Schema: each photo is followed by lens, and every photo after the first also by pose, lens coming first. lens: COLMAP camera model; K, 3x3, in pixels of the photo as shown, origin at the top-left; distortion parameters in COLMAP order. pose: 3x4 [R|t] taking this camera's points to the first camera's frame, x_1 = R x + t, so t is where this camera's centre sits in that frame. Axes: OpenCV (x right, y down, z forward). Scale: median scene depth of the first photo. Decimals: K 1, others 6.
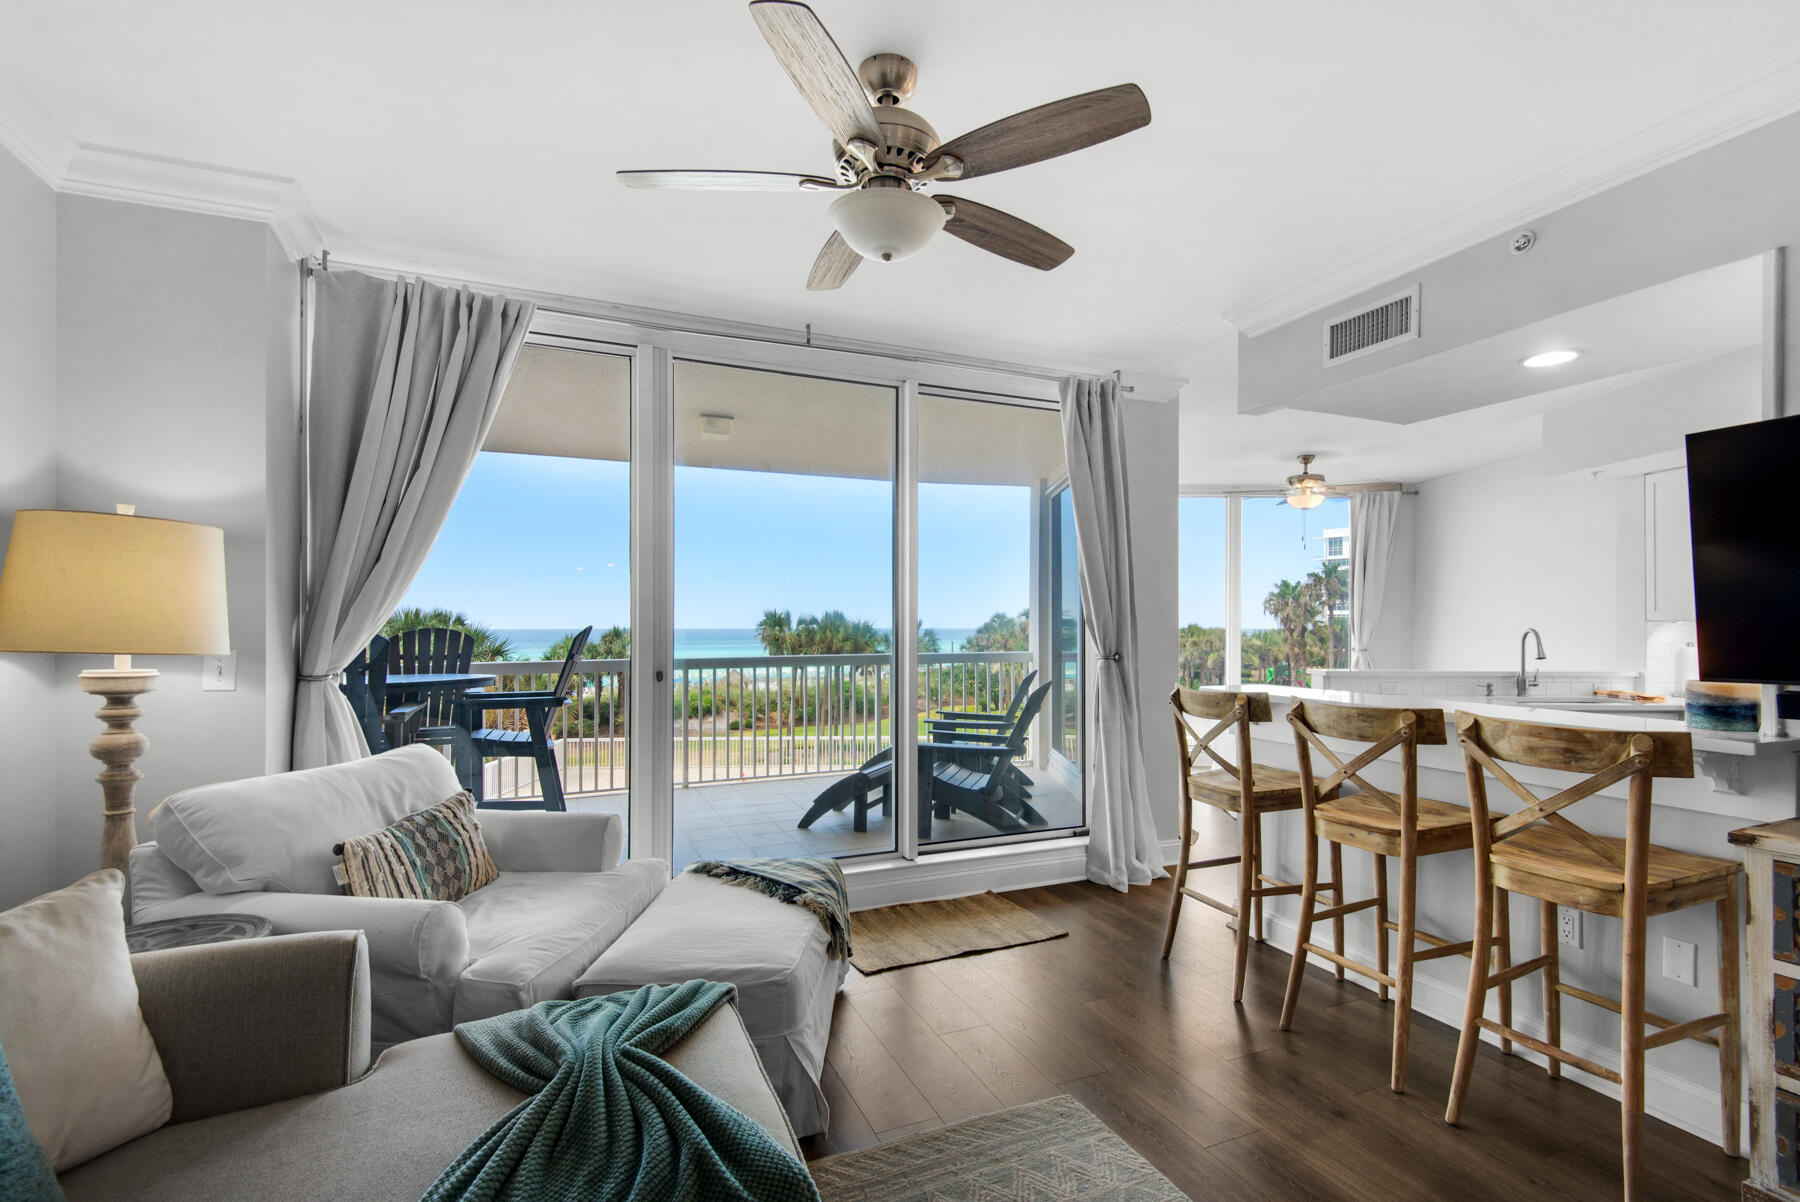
lens RADIAL K [[822.9, 0, 908.4], [0, 822.9, 626.5], [0, 0, 1]] dist [0.018162, -0.012901]
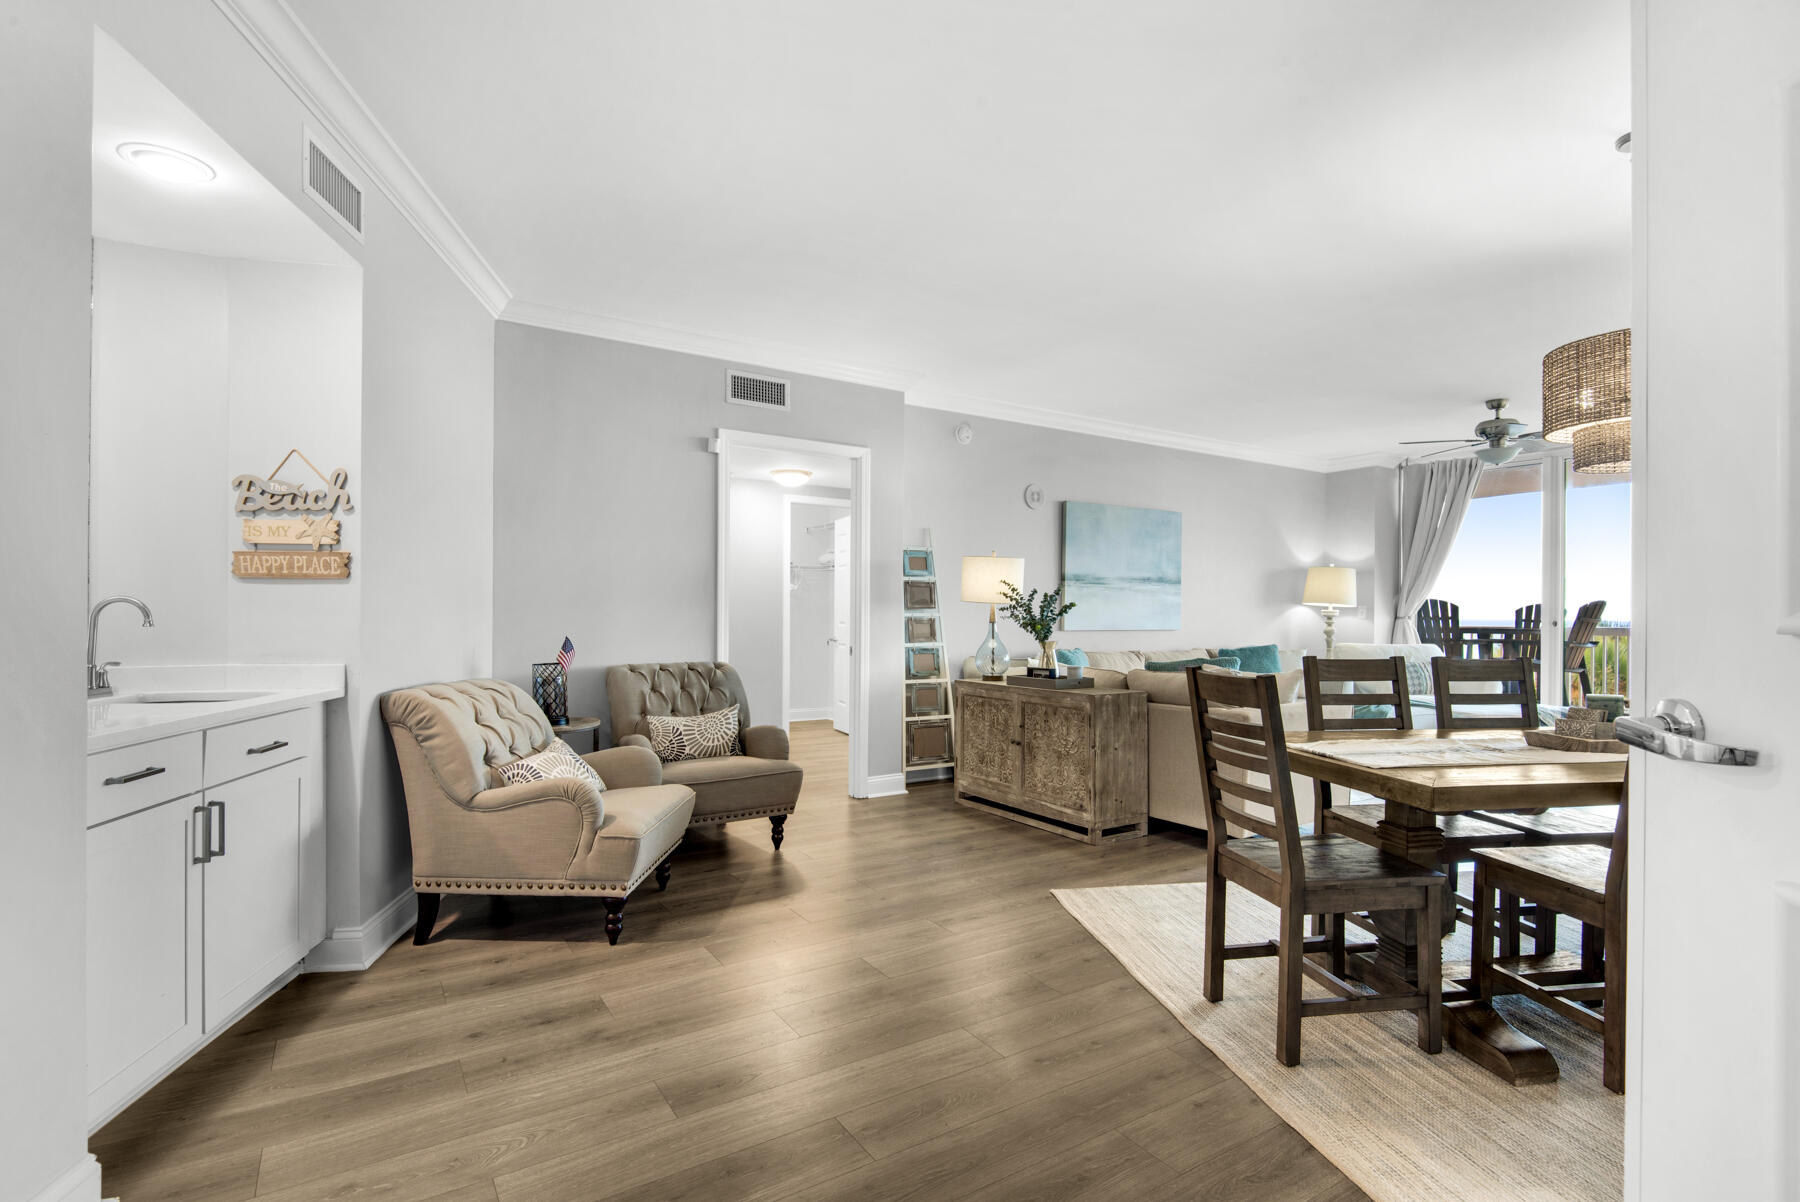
lens RADIAL K [[857.8, 0, 909.6], [0, 857.8, 612.8], [0, 0, 1]] dist [0.000882, -0.000204]
pose [[0.159737, -0.000146, -0.987160, 1.051022], [-0.006888, 0.999975, -0.001262, 0.035216], [0.987136, 0.007001, 0.159732, -0.604153]]
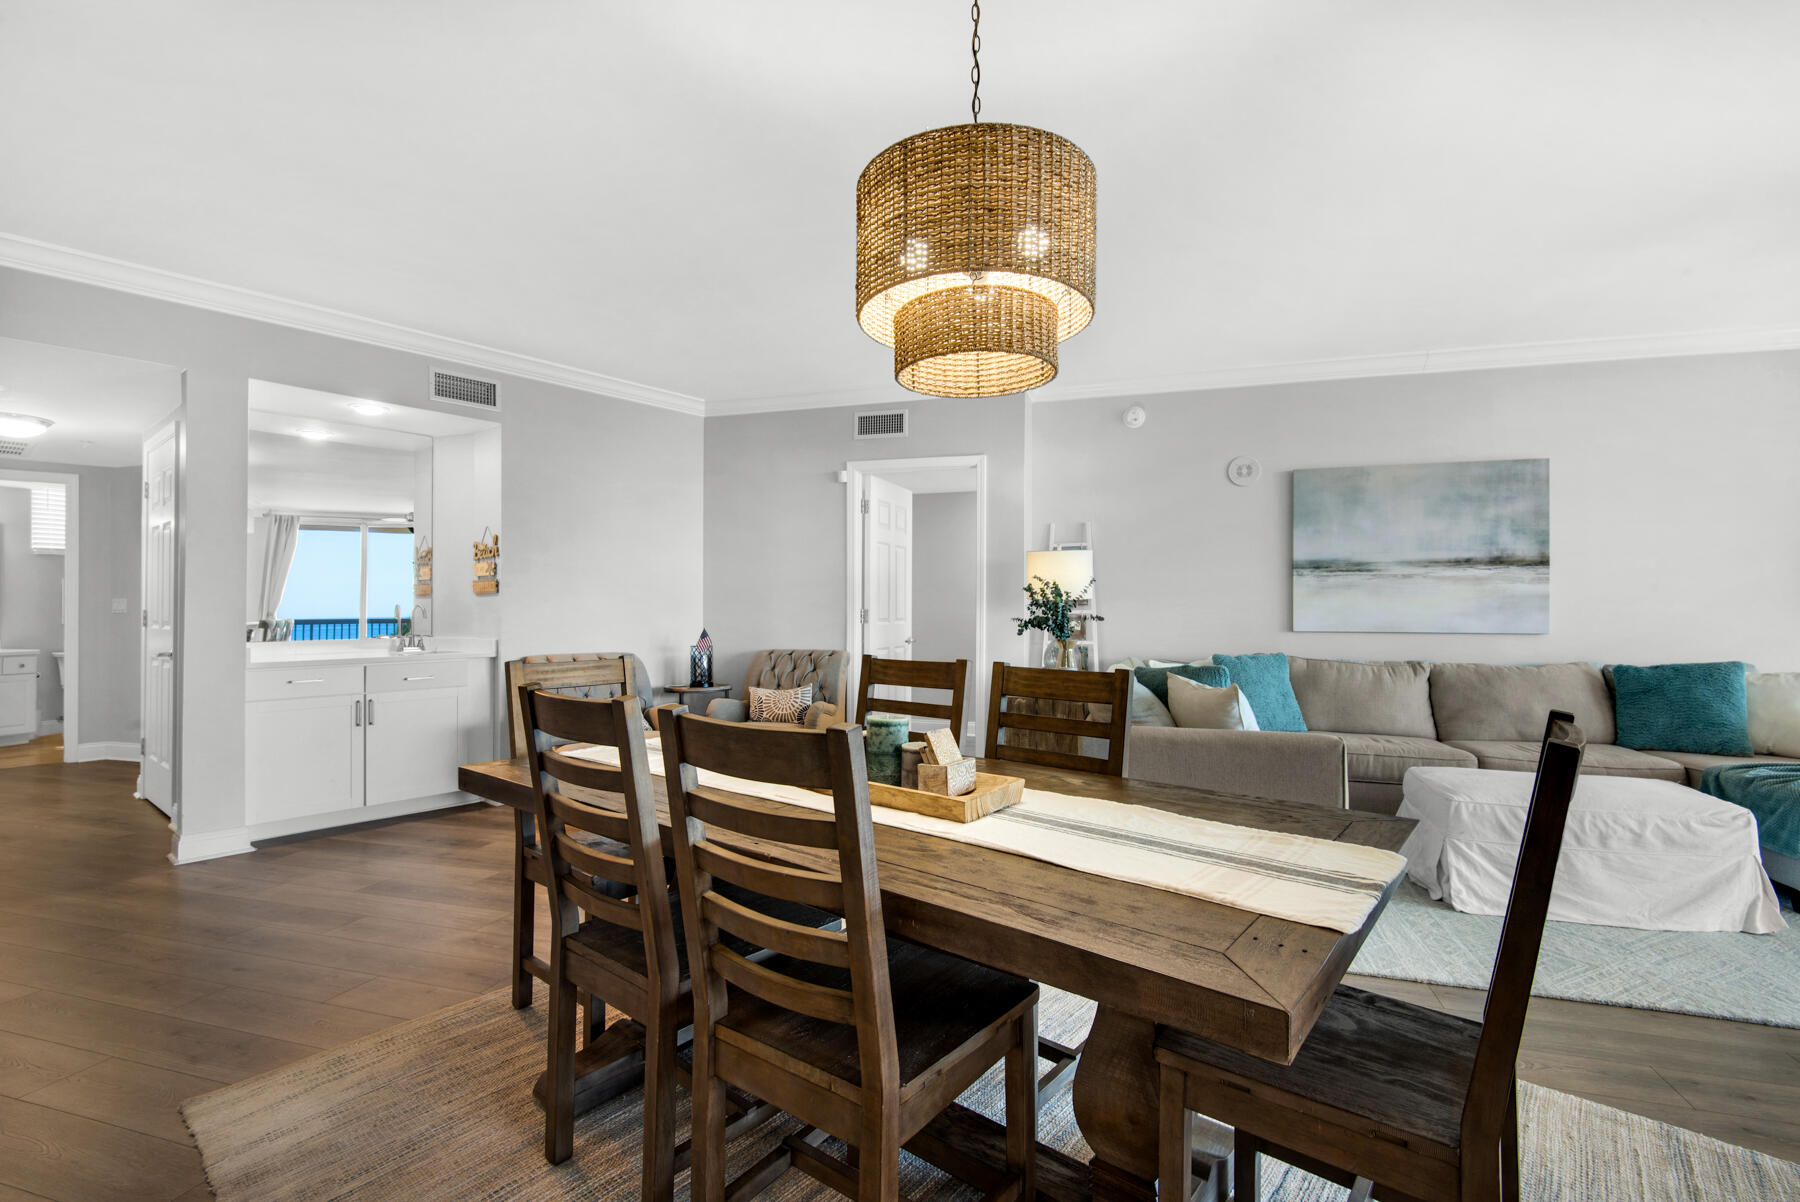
lens RADIAL K [[815.5, 0, 914.1], [0, 815.5, 603.9], [0, 0, 1]] dist [0.025460, -0.018145]
pose [[-0.648729, -0.008824, -0.760968, 0.866009], [-0.002273, 0.999951, -0.009658, 0.035897], [0.761016, -0.004535, -0.648717, 0.137340]]
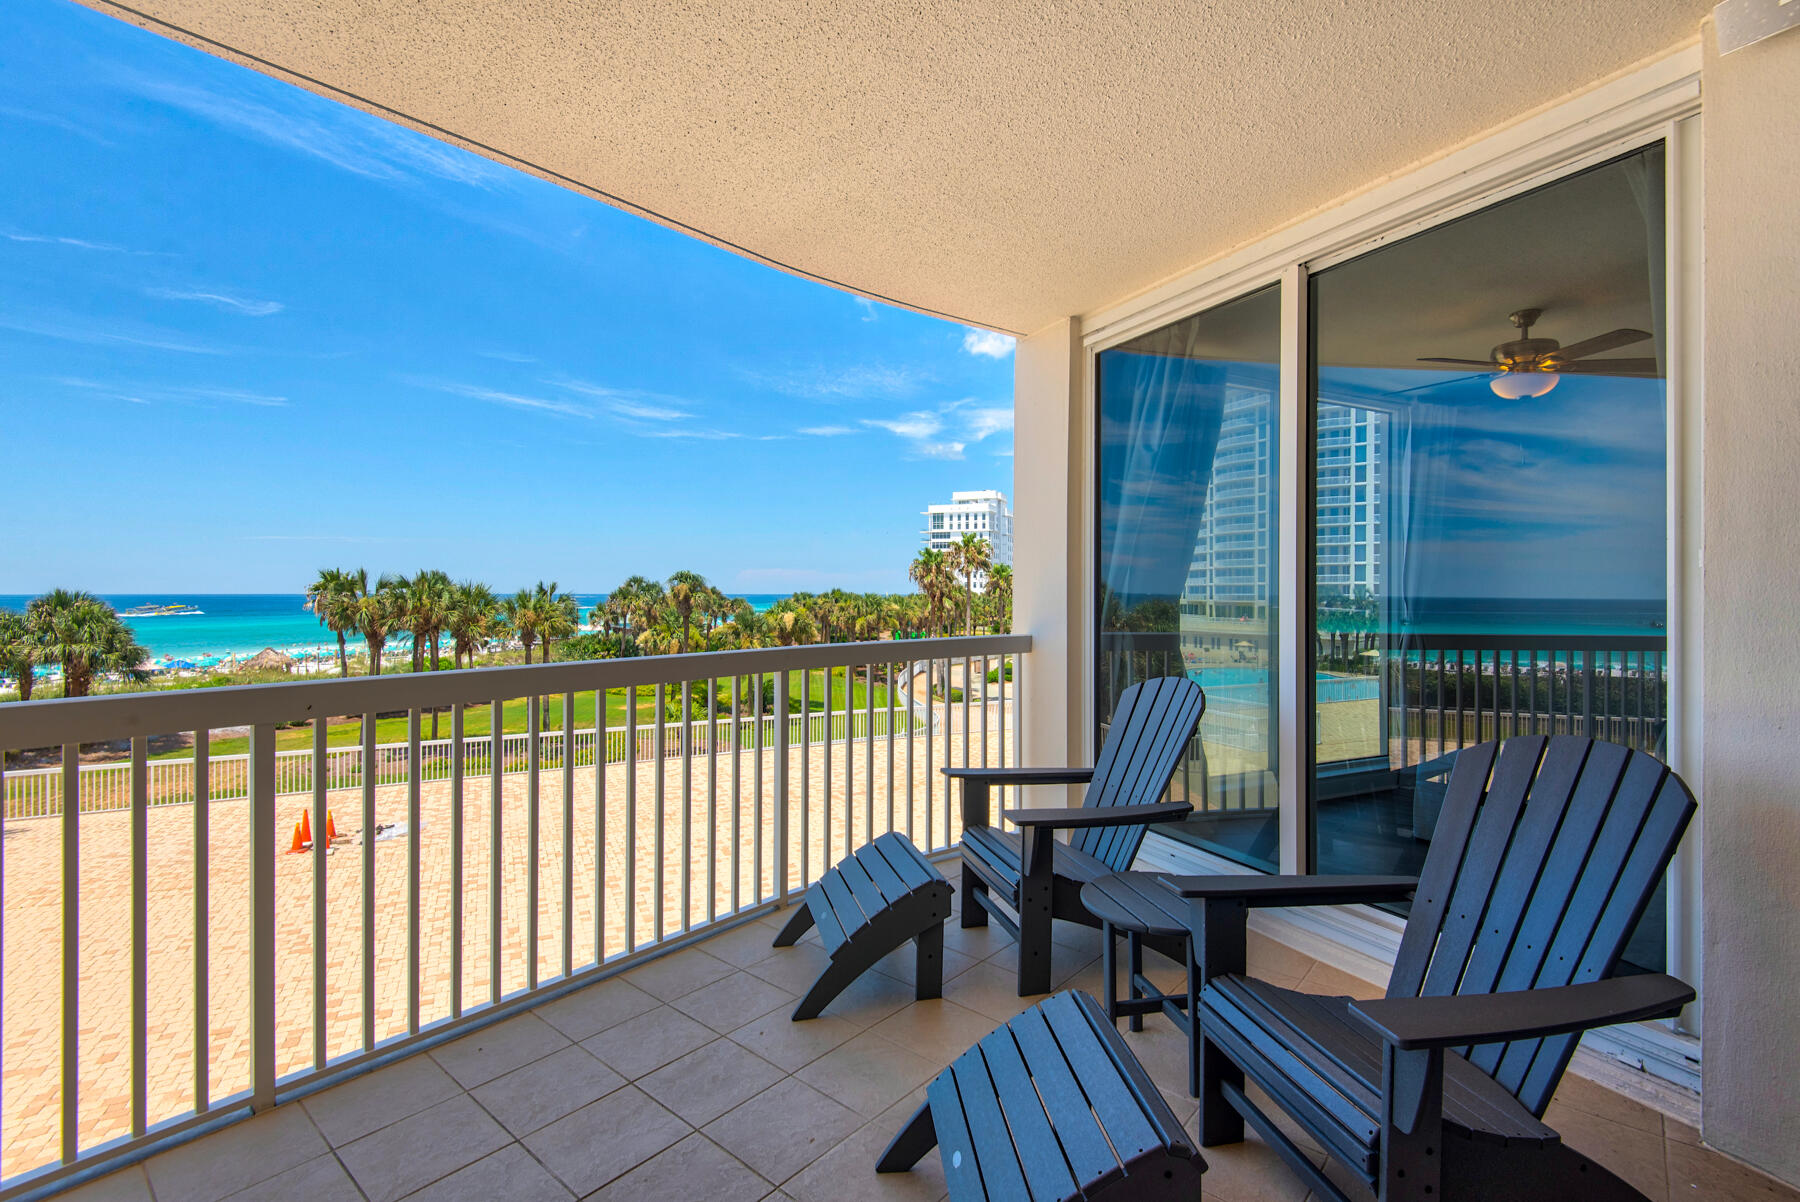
lens RADIAL K [[816.5, 0, 912.5], [0, 816.5, 607.4], [0, 0, 1]] dist [0.036306, -0.025024]
pose [[0.896843, -0.006507, 0.442302, -0.262193], [-0.001870, 0.999827, 0.018500, 0.003914], [-0.442346, -0.017419, 0.896675, 0.848606]]
